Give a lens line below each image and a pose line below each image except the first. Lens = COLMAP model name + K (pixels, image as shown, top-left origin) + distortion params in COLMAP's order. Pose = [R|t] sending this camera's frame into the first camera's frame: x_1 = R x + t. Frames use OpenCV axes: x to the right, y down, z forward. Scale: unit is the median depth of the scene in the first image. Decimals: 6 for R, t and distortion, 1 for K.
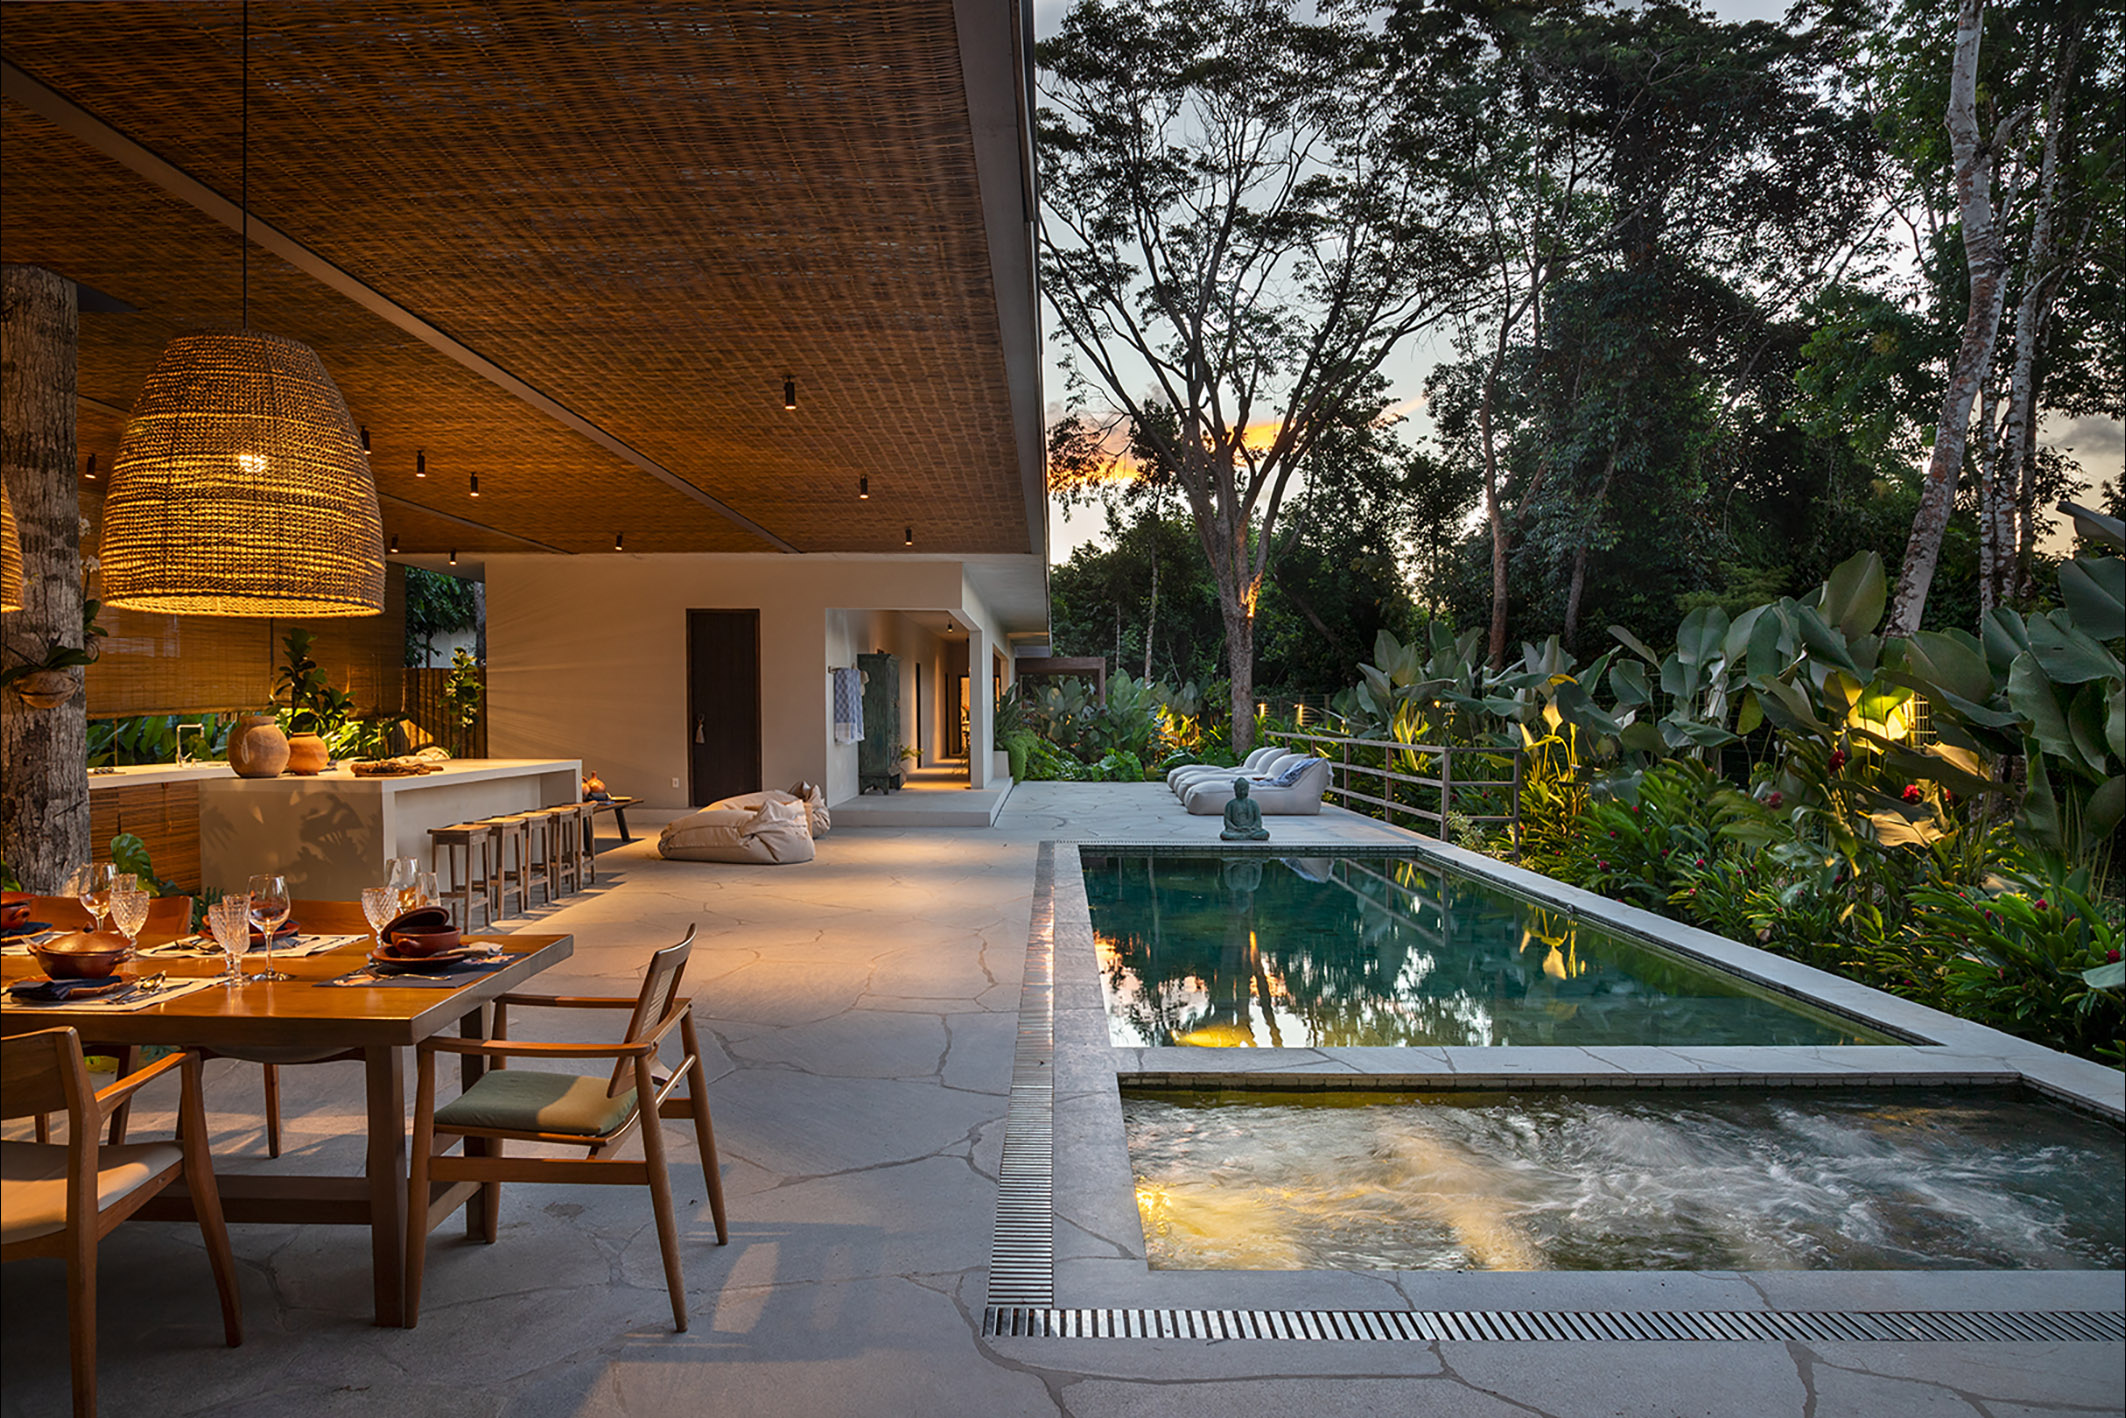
lens RADIAL K [[1513.4, 0, 1063.0], [0, 1513.4, 709.0], [0, 0, 1]] dist [-0.034220, 0.001388]
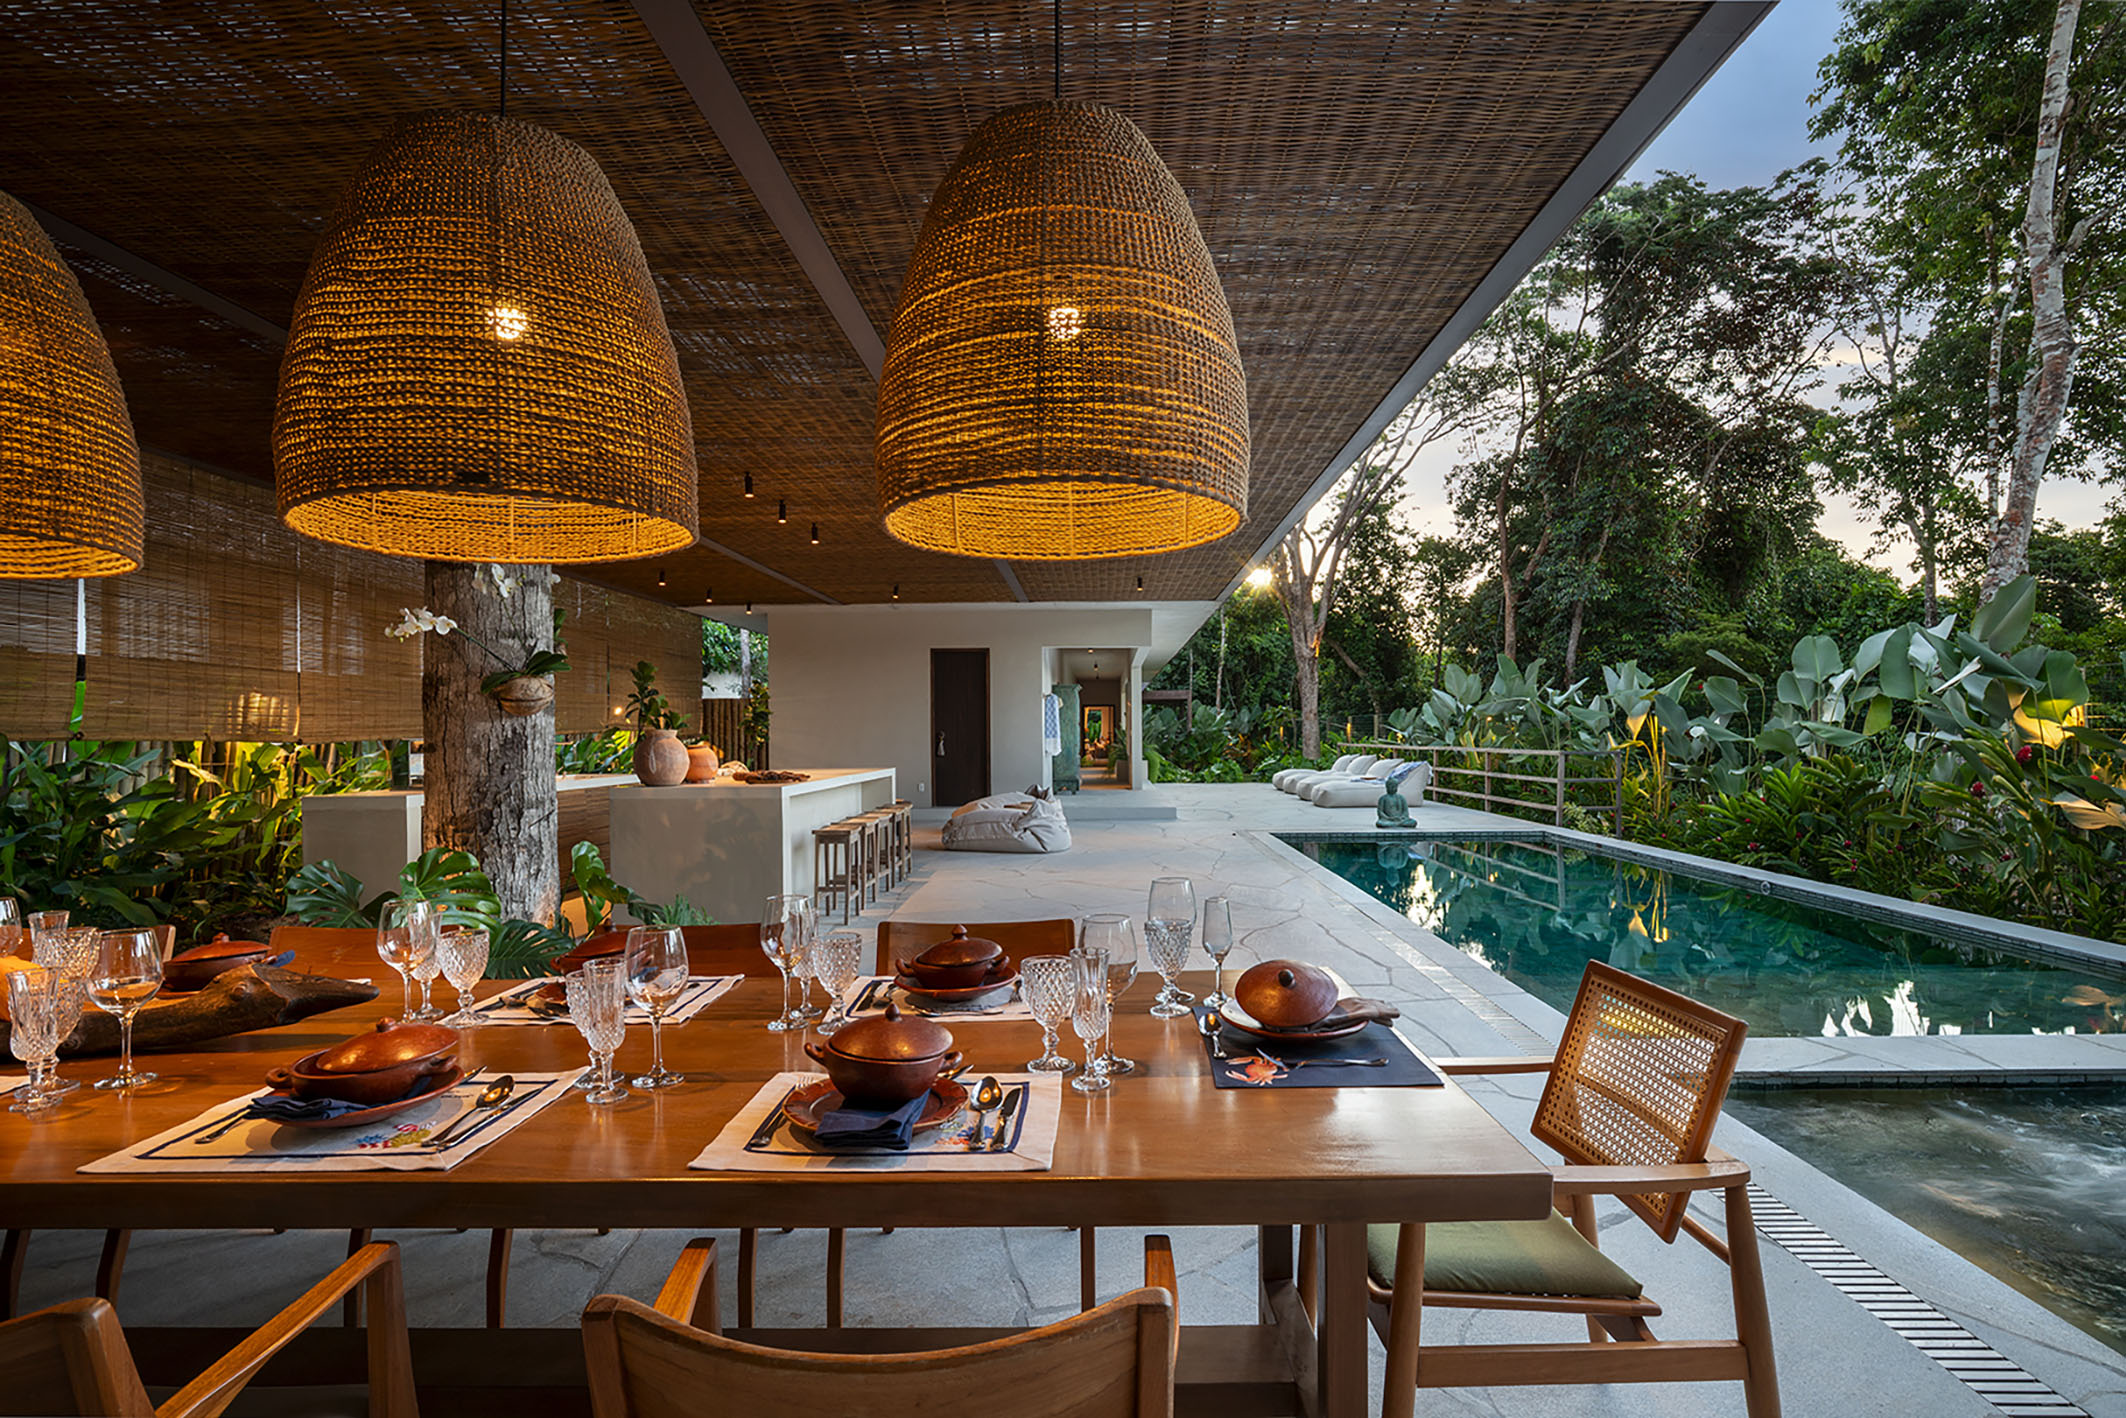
lens RADIAL K [[1081.4, 0, 1114.9], [0, 1081.4, 700.4], [0, 0, 1]] dist [-0.022919, 0.000729]
pose [[0.999863, -0.011935, 0.011487, -0.096432], [0.012275, 0.999476, -0.029958, 0.004894], [-0.011124, 0.030095, 0.999485, 0.092523]]
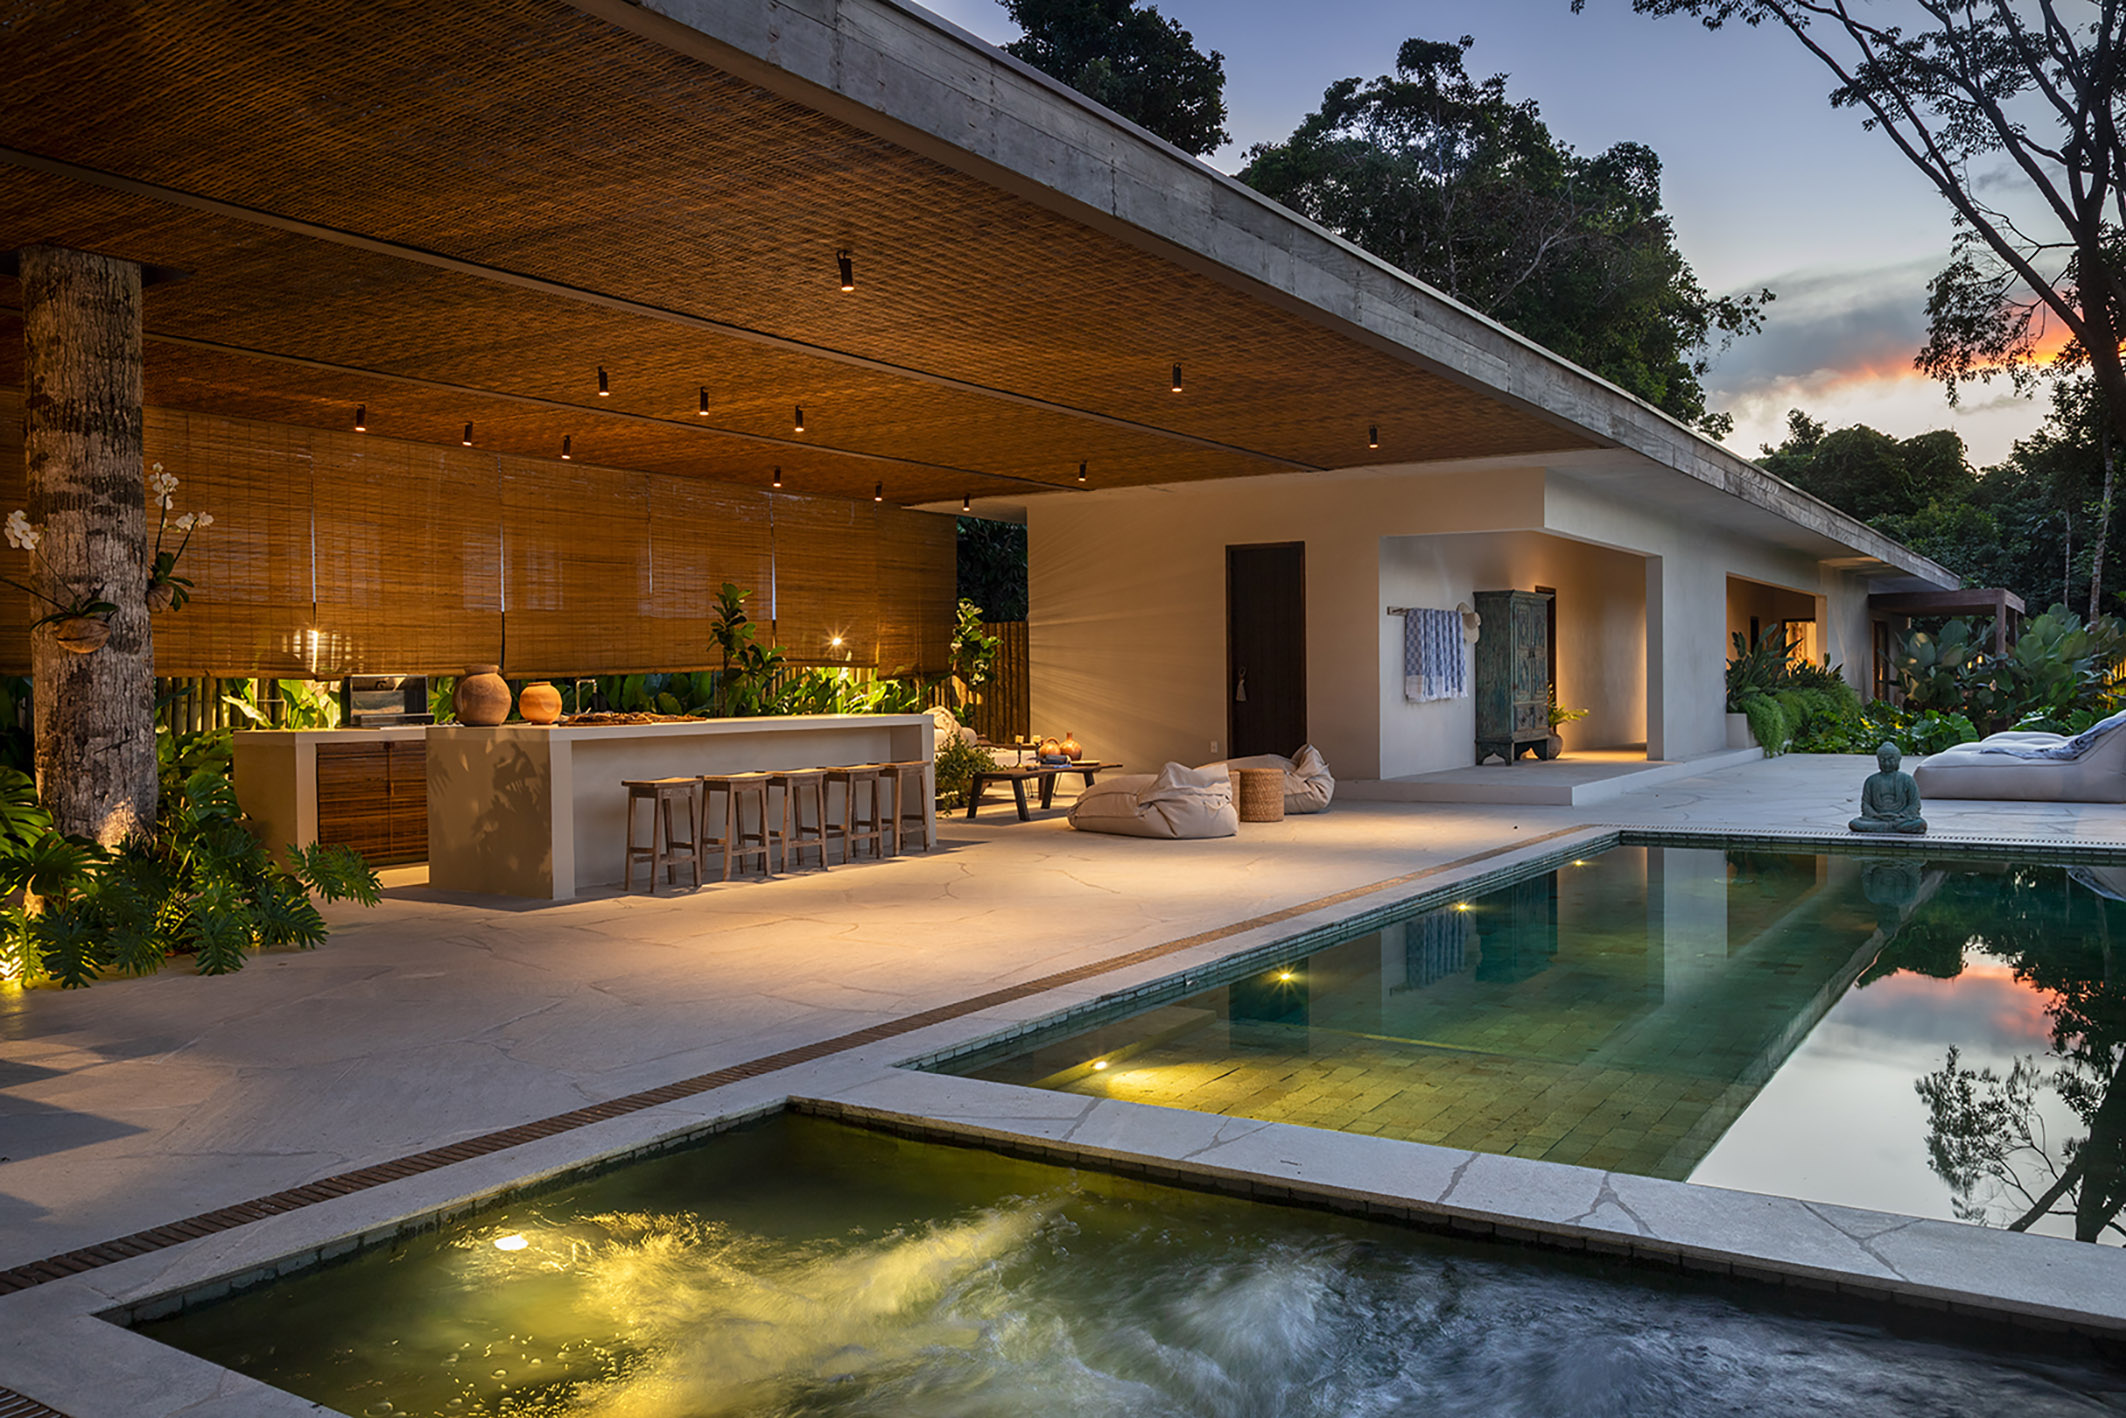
lens RADIAL K [[1727.7, 0, 1010.5], [0, 1727.7, 710.2], [0, 0, 1]] dist [-0.000385, -0.001616]
pose [[0.837592, -0.003109, -0.546287, 0.182474], [0.014201, 0.999770, 0.016084, 0.009785], [0.546111, -0.021230, 0.837443, 0.100627]]
